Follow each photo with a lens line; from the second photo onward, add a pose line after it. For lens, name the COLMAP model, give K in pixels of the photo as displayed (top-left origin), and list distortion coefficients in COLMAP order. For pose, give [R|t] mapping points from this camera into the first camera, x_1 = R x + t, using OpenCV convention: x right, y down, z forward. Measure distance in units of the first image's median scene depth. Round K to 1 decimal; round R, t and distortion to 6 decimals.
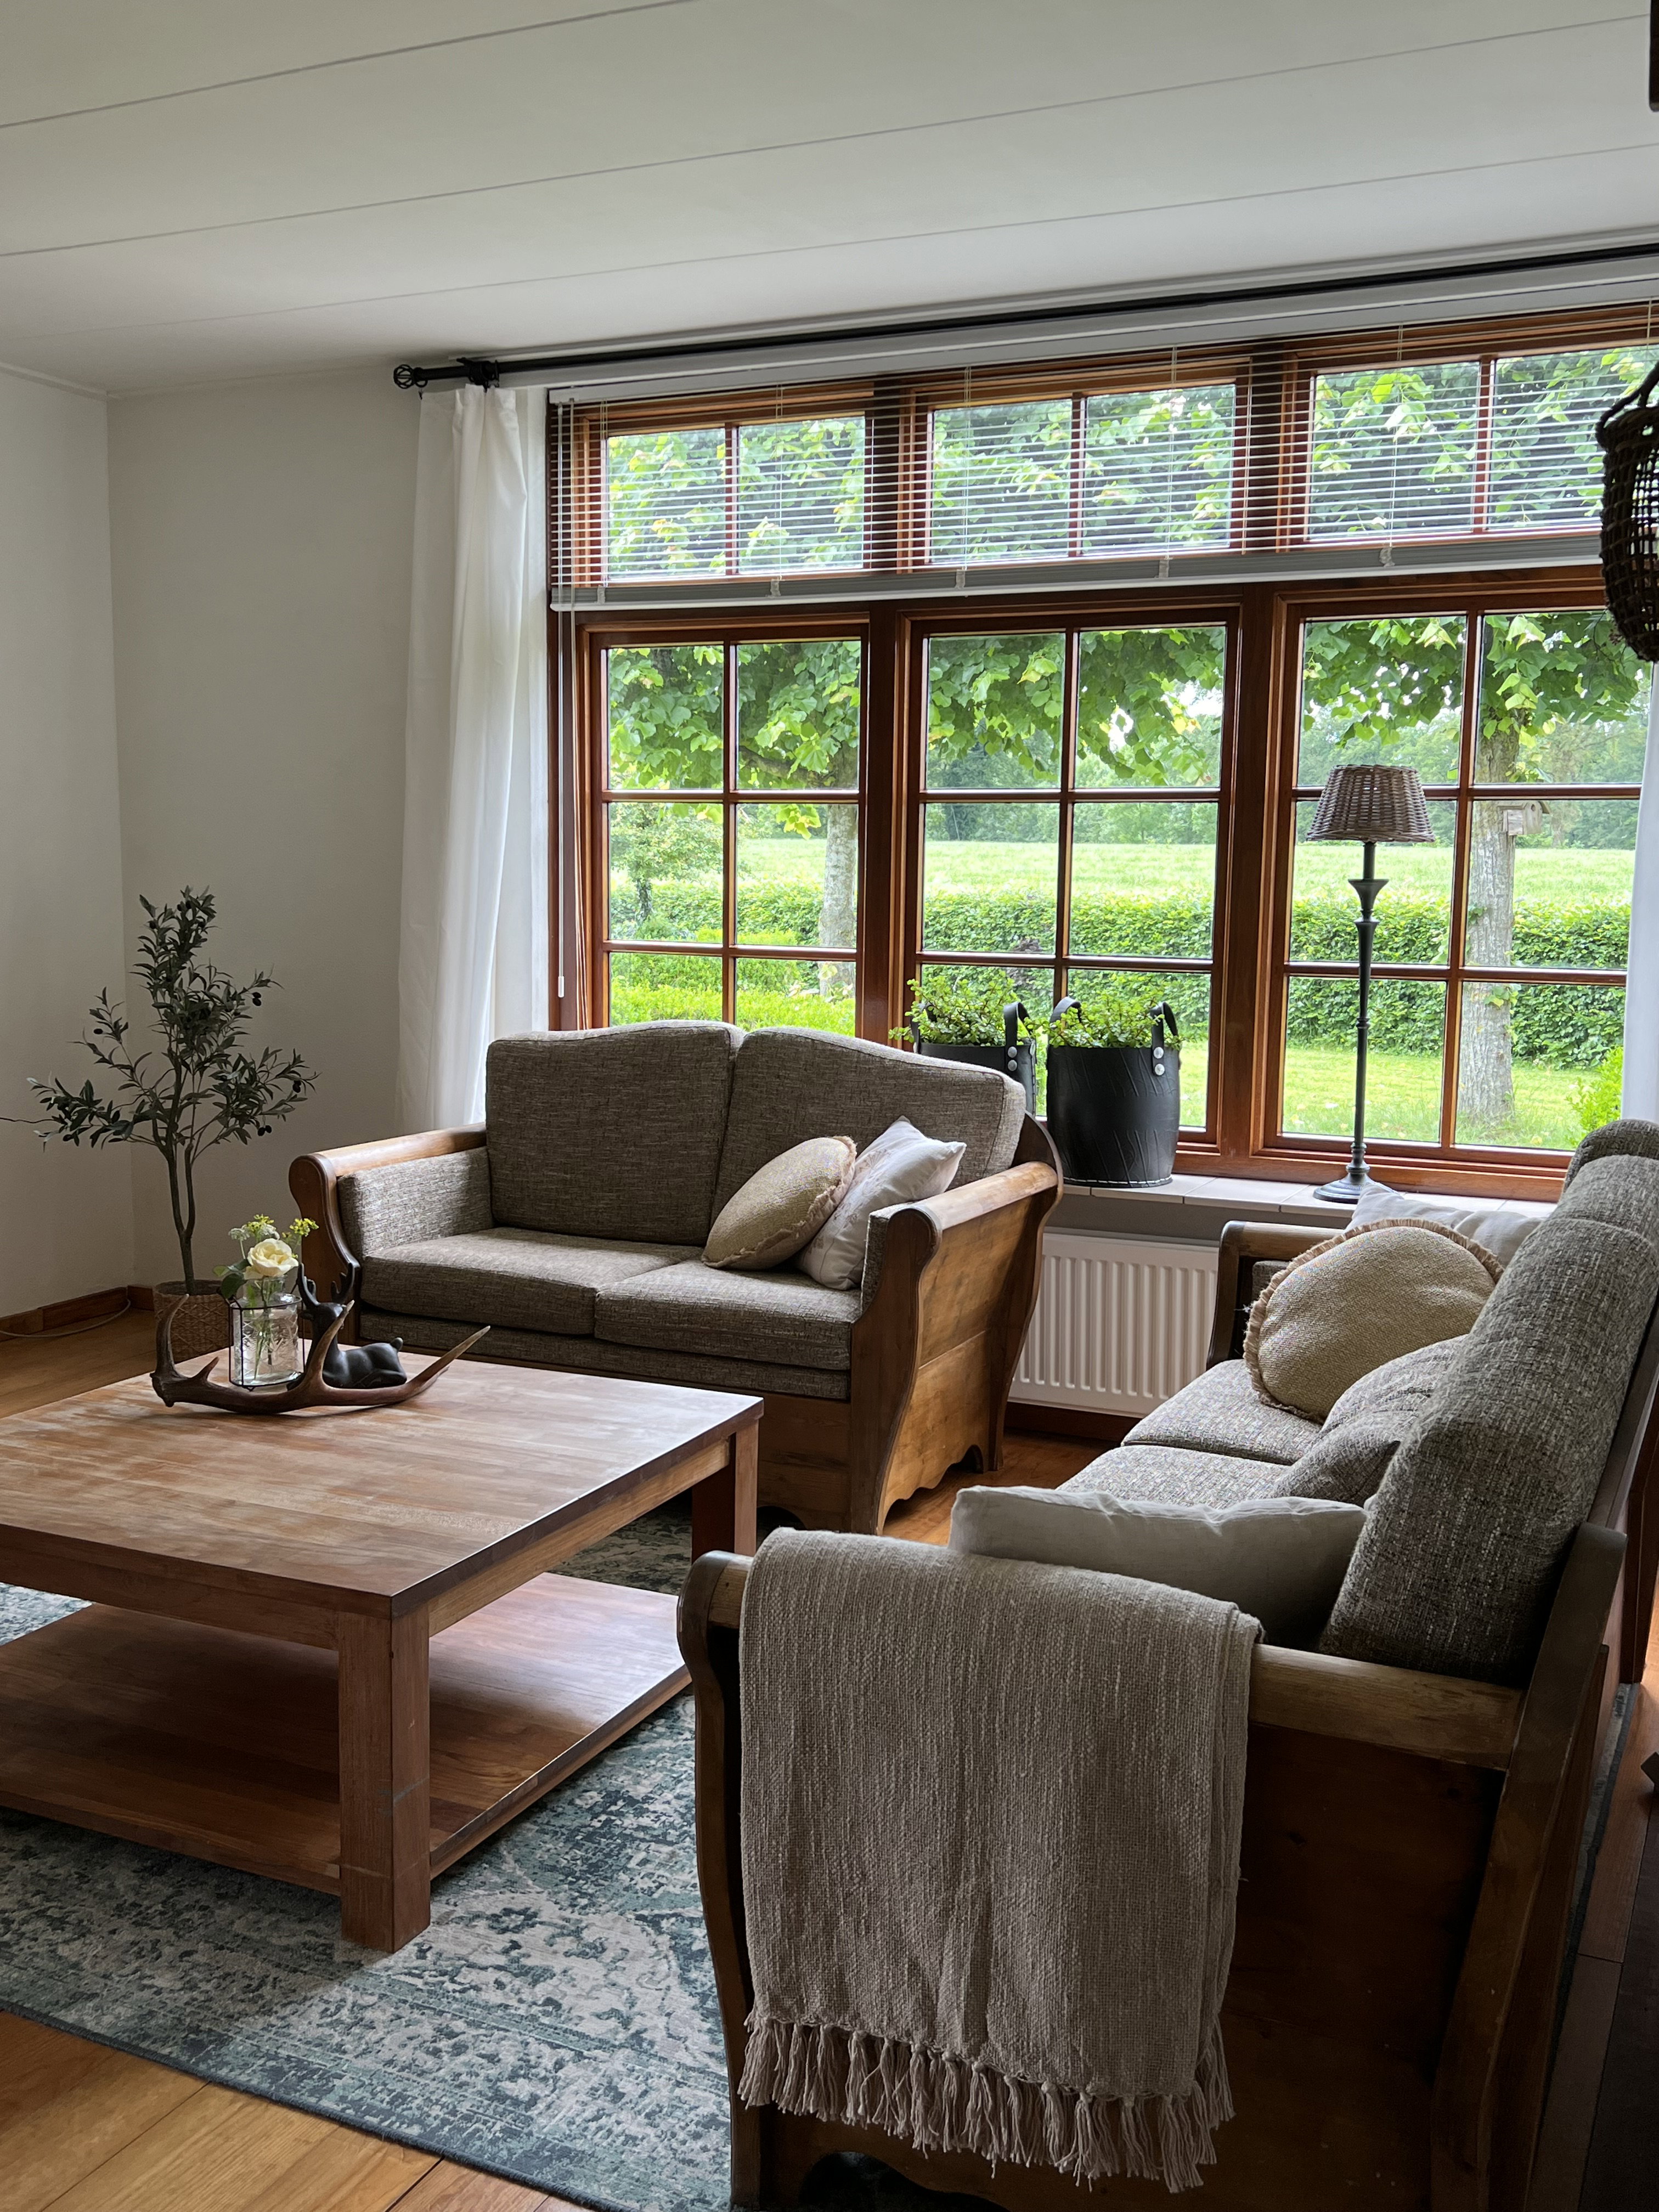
lens RADIAL K [[2102.4, 0, 829.5], [0, 2102.4, 1106.0], [0, 0, 1]] dist [0.075196, -0.150161]
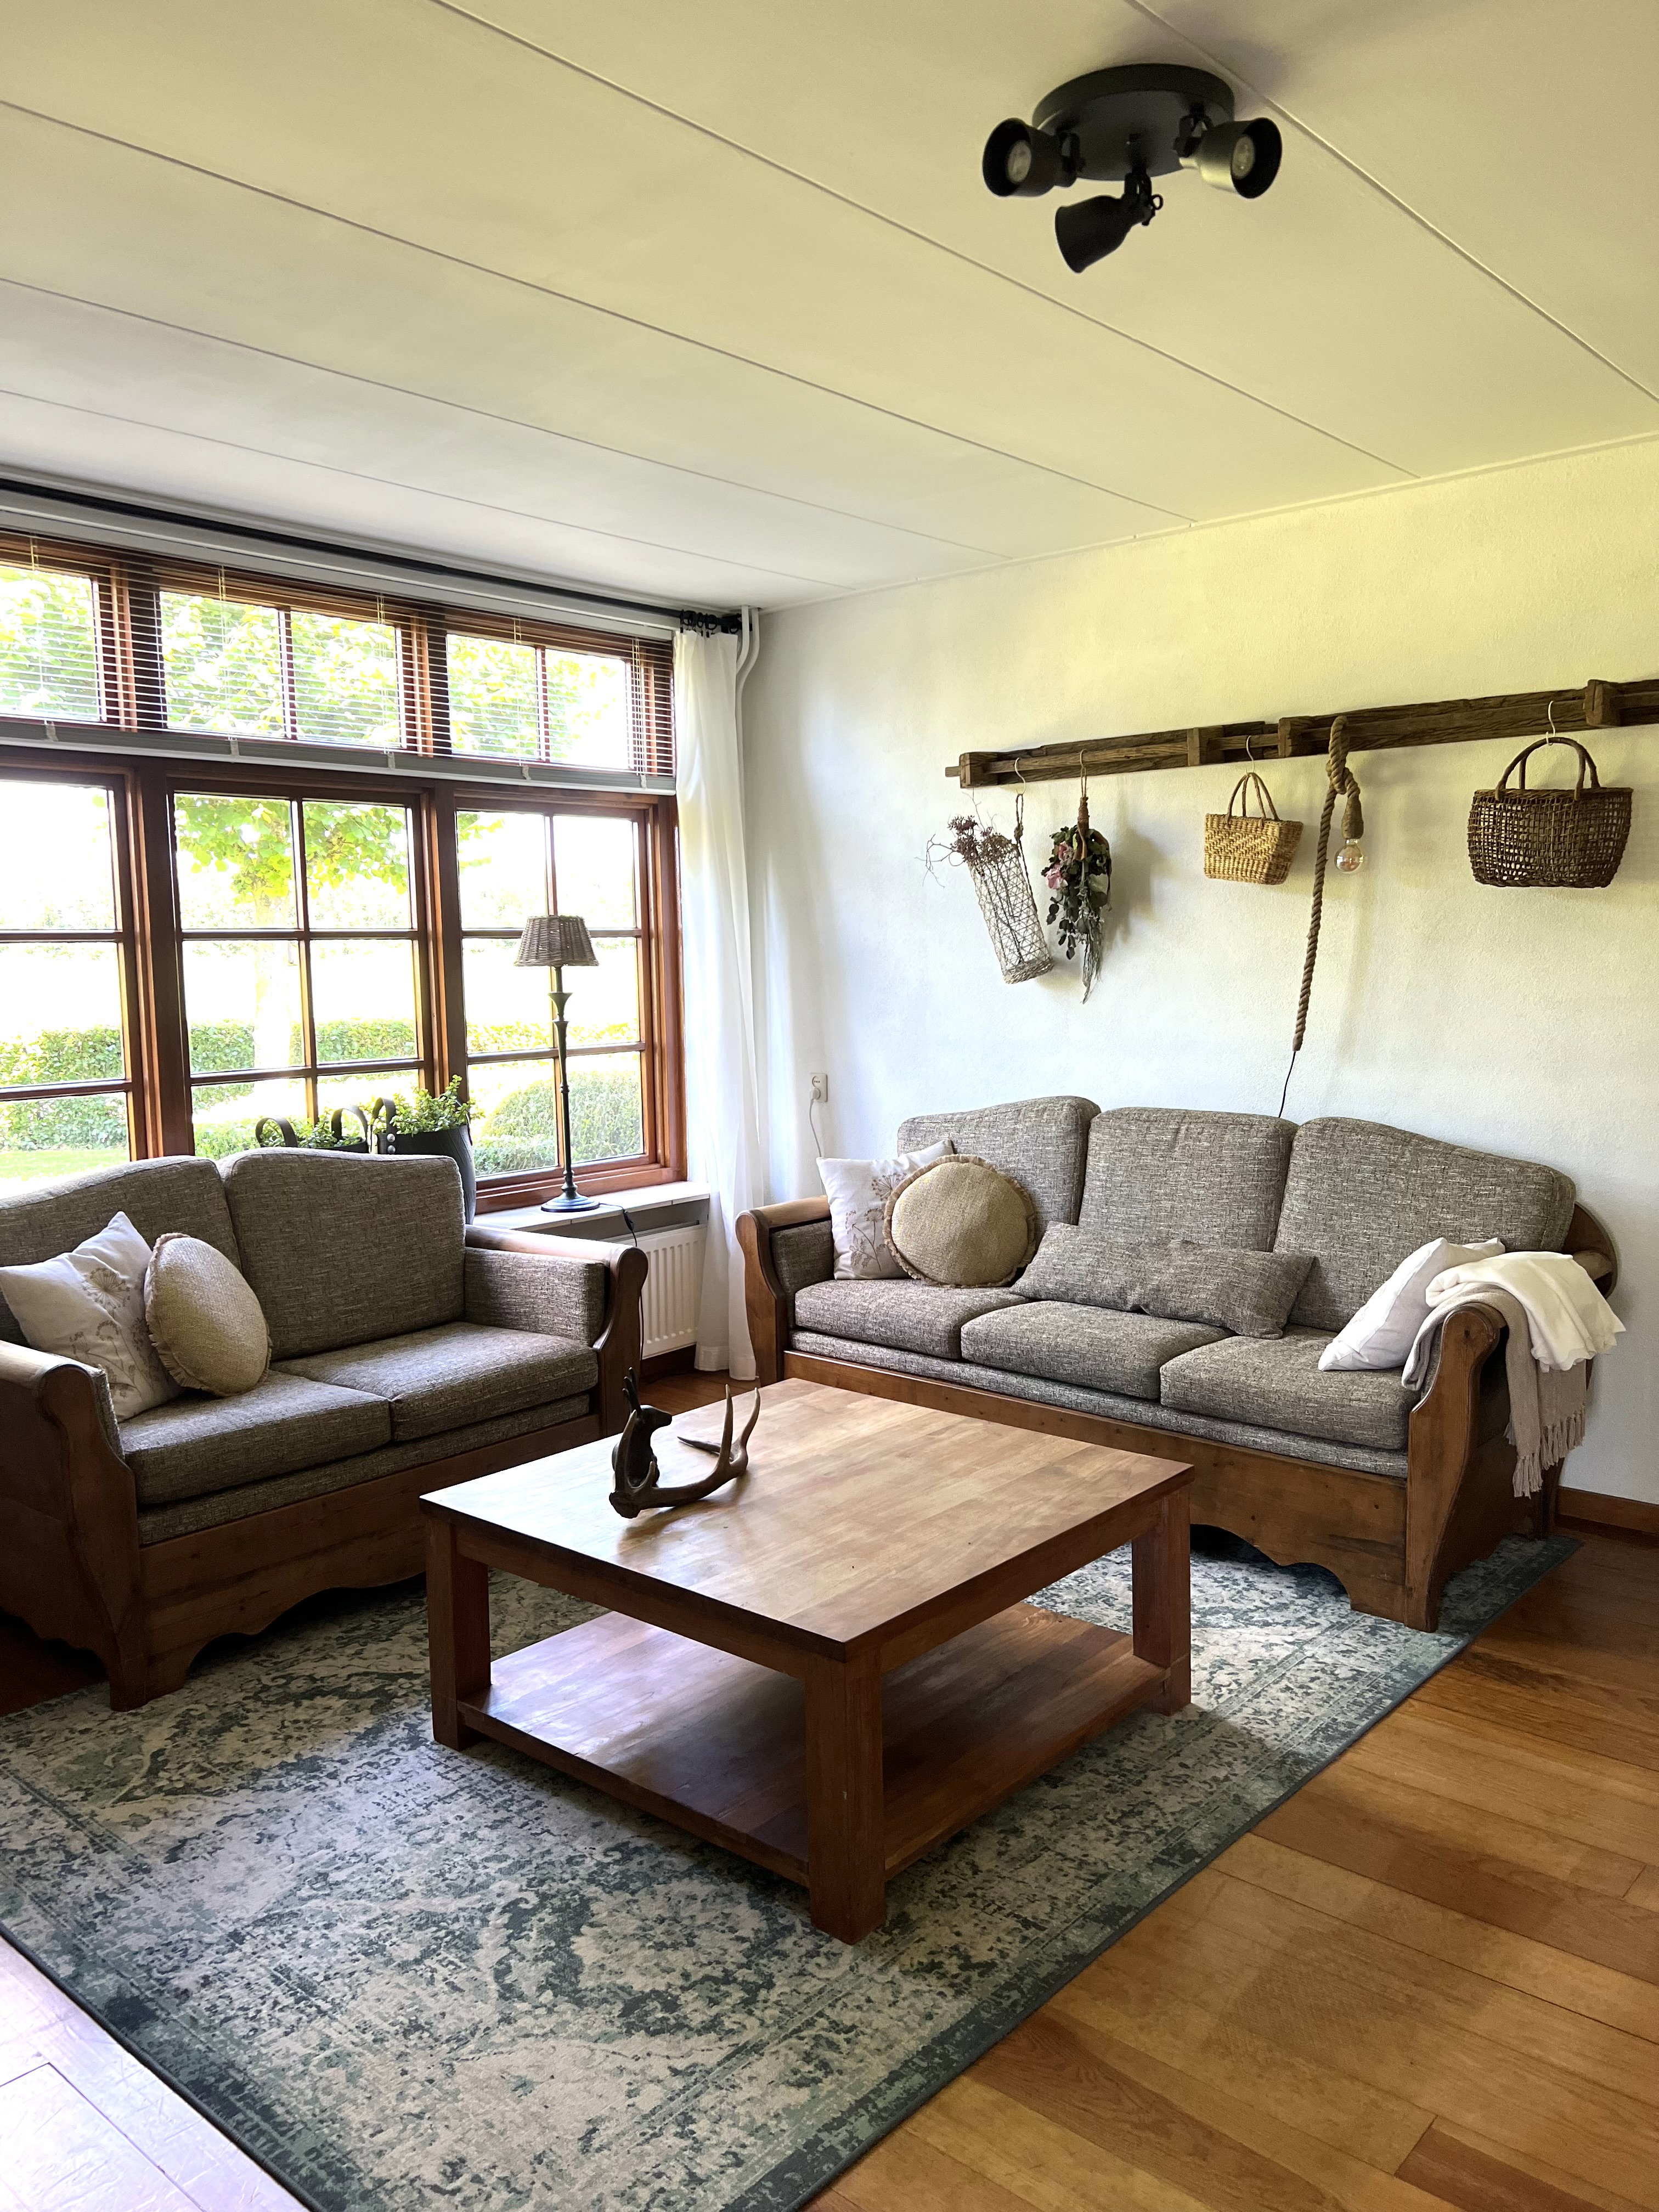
lens RADIAL K [[1674.6, 0, 842.8], [0, 1674.6, 1115.5], [0, 0, 1]] dist [0.010710, 0.002023]
pose [[0.270476, -0.111112, 0.956293, -1.123862], [0.139145, 0.987400, 0.075371, -0.115873], [-0.952618, 0.112677, 0.282528, 0.691865]]
